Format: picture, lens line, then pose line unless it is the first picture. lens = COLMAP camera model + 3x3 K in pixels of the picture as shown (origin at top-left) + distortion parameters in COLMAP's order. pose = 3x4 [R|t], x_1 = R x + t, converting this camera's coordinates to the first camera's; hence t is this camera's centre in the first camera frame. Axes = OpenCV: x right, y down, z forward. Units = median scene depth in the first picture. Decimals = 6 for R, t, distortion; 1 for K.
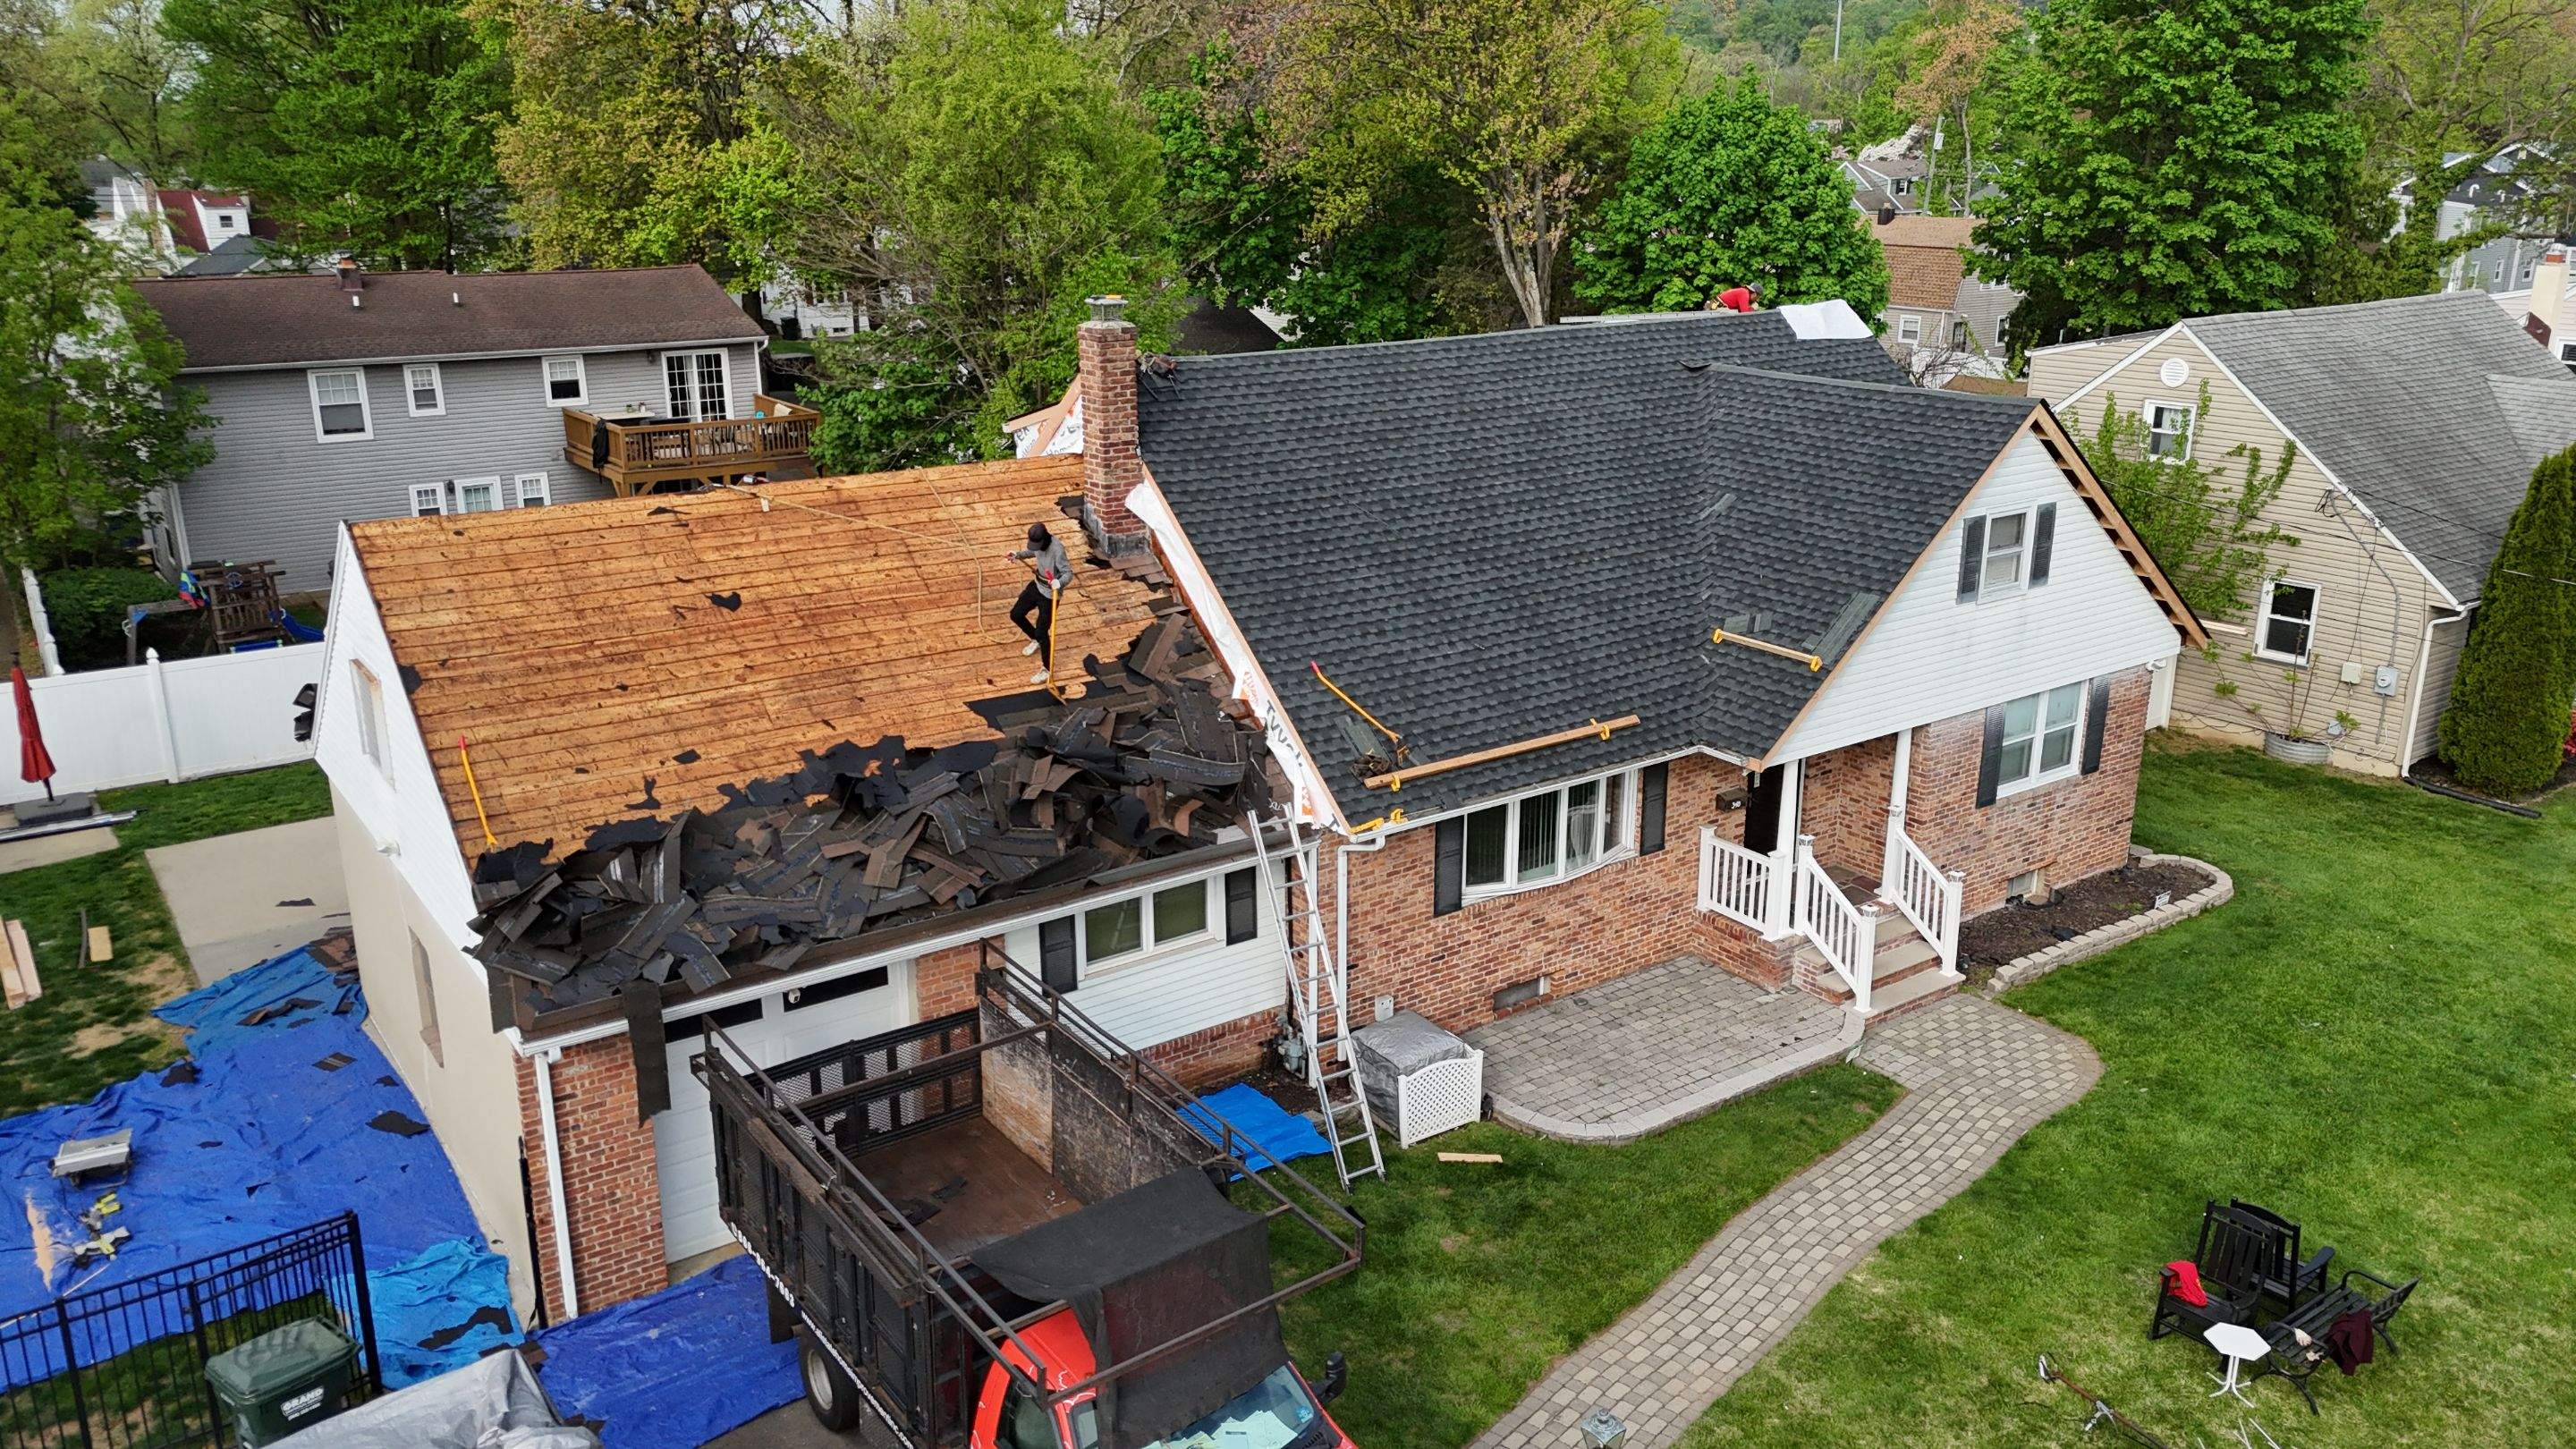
lens RADIAL K [[1903.1, 0, 1289.1], [0, 1903.1, 724.4], [0, 0, 1]] dist [0.058409, -0.037146]
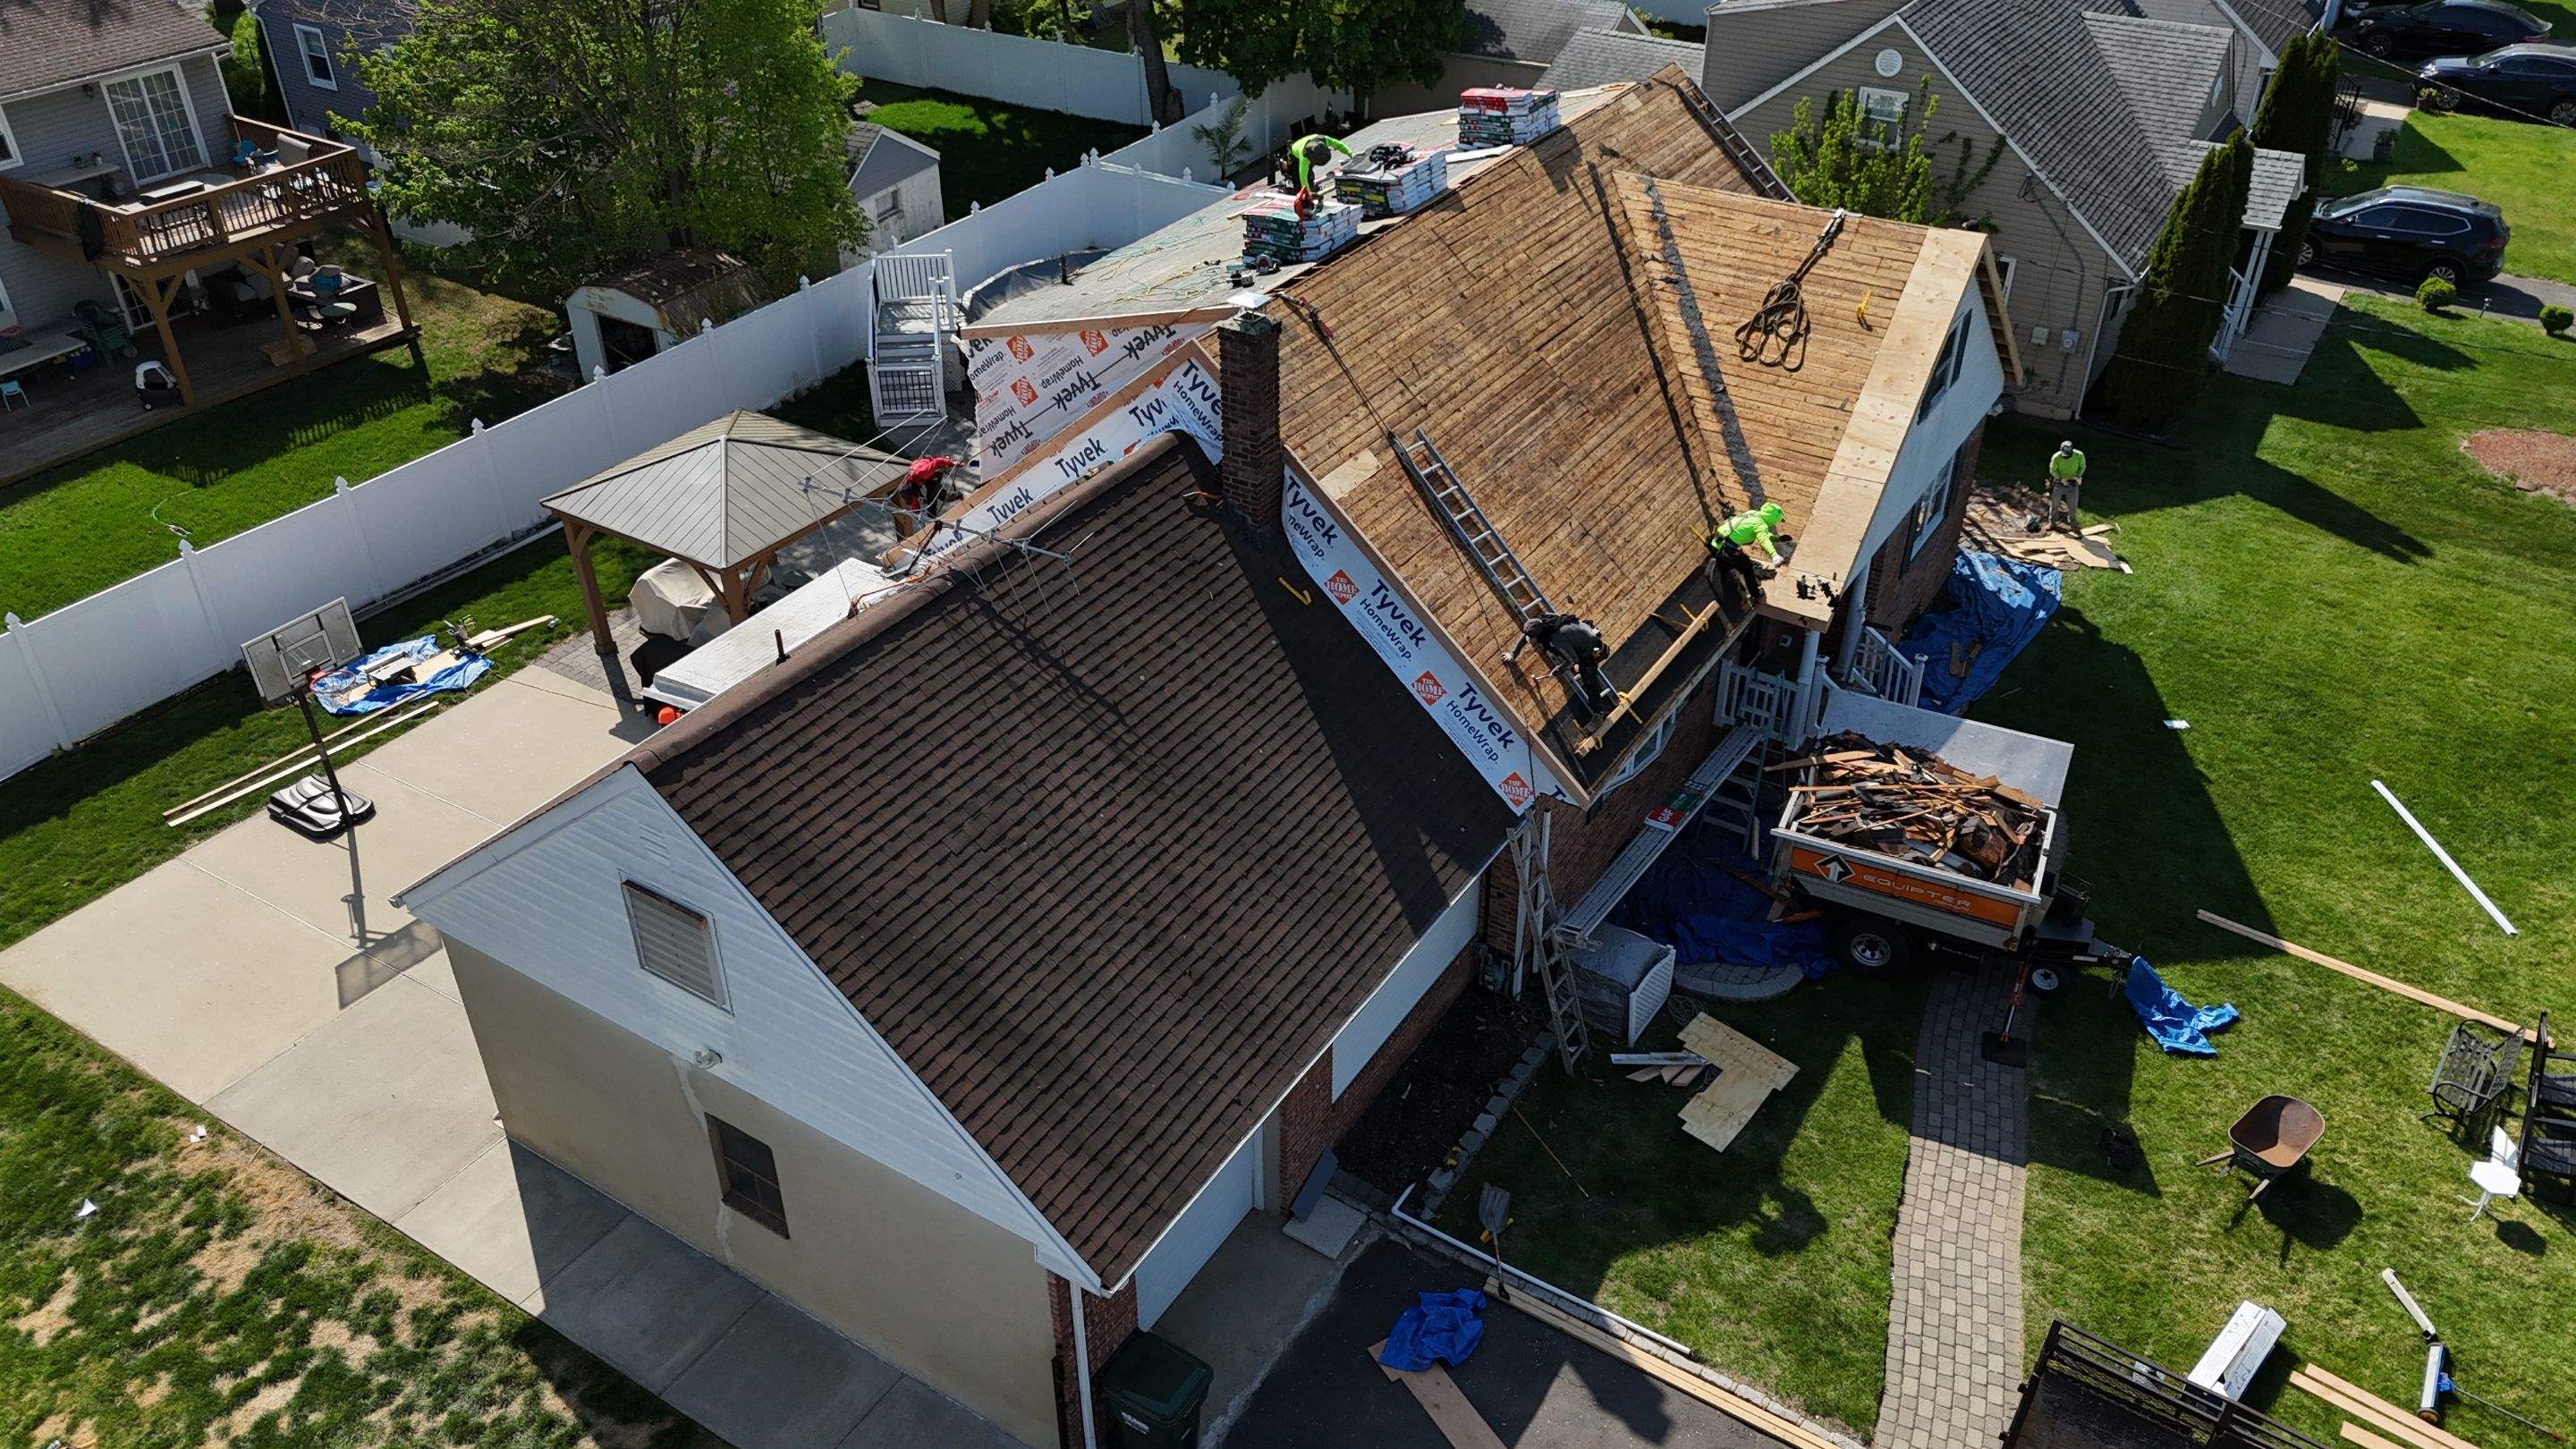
lens RADIAL K [[1903.1, 0, 1277.2], [0, 1903.1, 713.5], [0, 0, 1]] dist [0.058409, -0.037146]
pose [[0.927701, -0.205946, 0.311380, -0.355861], [0.110768, 0.948359, 0.297229, -0.259053], [-0.356514, -0.241249, 0.902606, 0.082405]]
